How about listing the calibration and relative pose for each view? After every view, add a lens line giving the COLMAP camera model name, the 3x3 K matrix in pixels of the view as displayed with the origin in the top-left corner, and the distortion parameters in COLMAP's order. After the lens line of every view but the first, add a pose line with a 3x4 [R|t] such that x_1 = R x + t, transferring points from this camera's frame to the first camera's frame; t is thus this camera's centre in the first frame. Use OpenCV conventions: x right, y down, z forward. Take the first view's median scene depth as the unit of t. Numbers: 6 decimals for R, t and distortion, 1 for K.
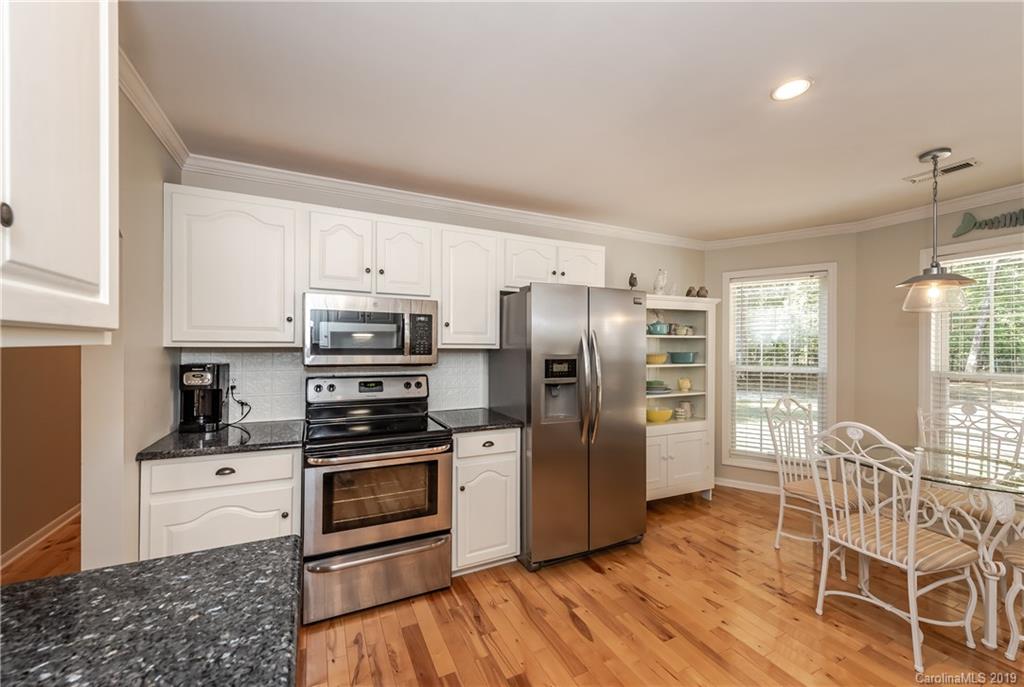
lens RADIAL K [[403.0, 0, 513.1], [0, 403.0, 344.1], [0, 0, 1]] dist [0.003967, 0.000110]
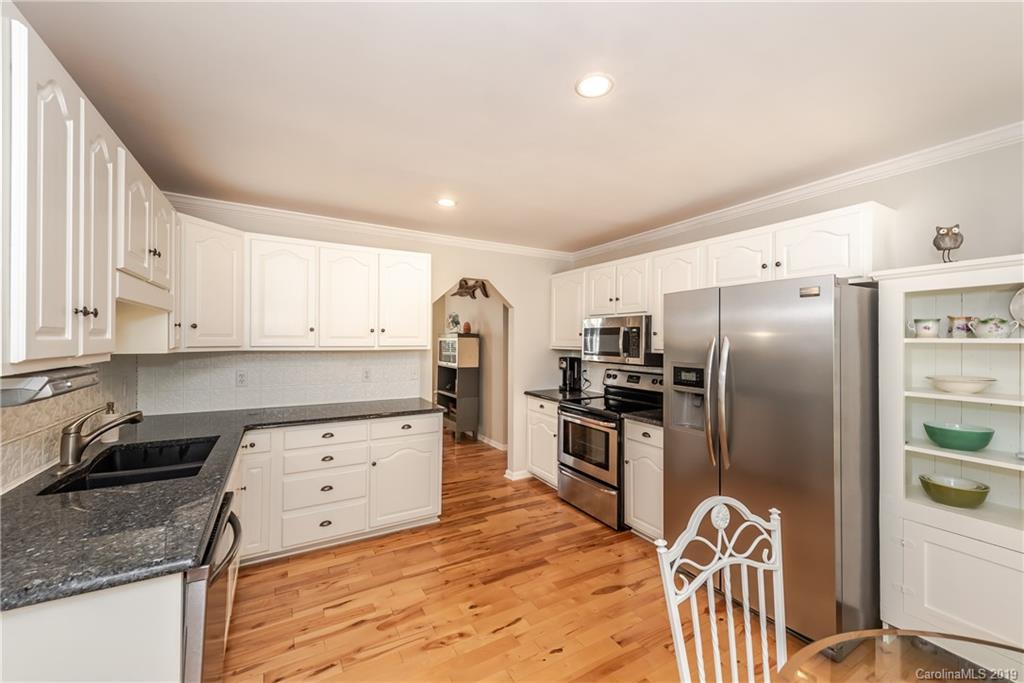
lens RADIAL K [[403.0, 0, 510.9], [0, 403.0, 339.5], [0, 0, 1]] dist [0.003967, 0.000110]
pose [[0.066192, -0.005958, -0.997789, 1.070216], [-0.001541, 0.999980, -0.006074, -0.024114], [0.997806, 0.001940, 0.066181, 0.509237]]
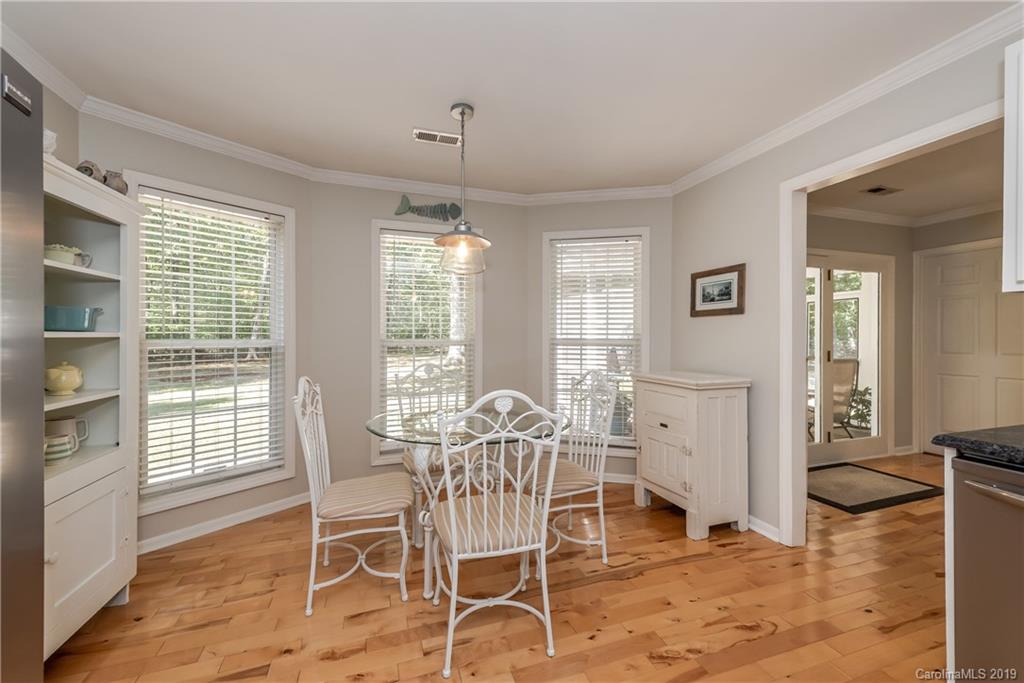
lens RADIAL K [[403.0, 0, 516.9], [0, 403.0, 339.5], [0, 0, 1]] dist [0.003967, 0.000110]
pose [[0.126618, -0.007238, 0.991925, 0.064675], [-0.010175, 0.999911, 0.008596, 0.060989], [-0.991899, -0.011181, 0.126533, 0.581438]]
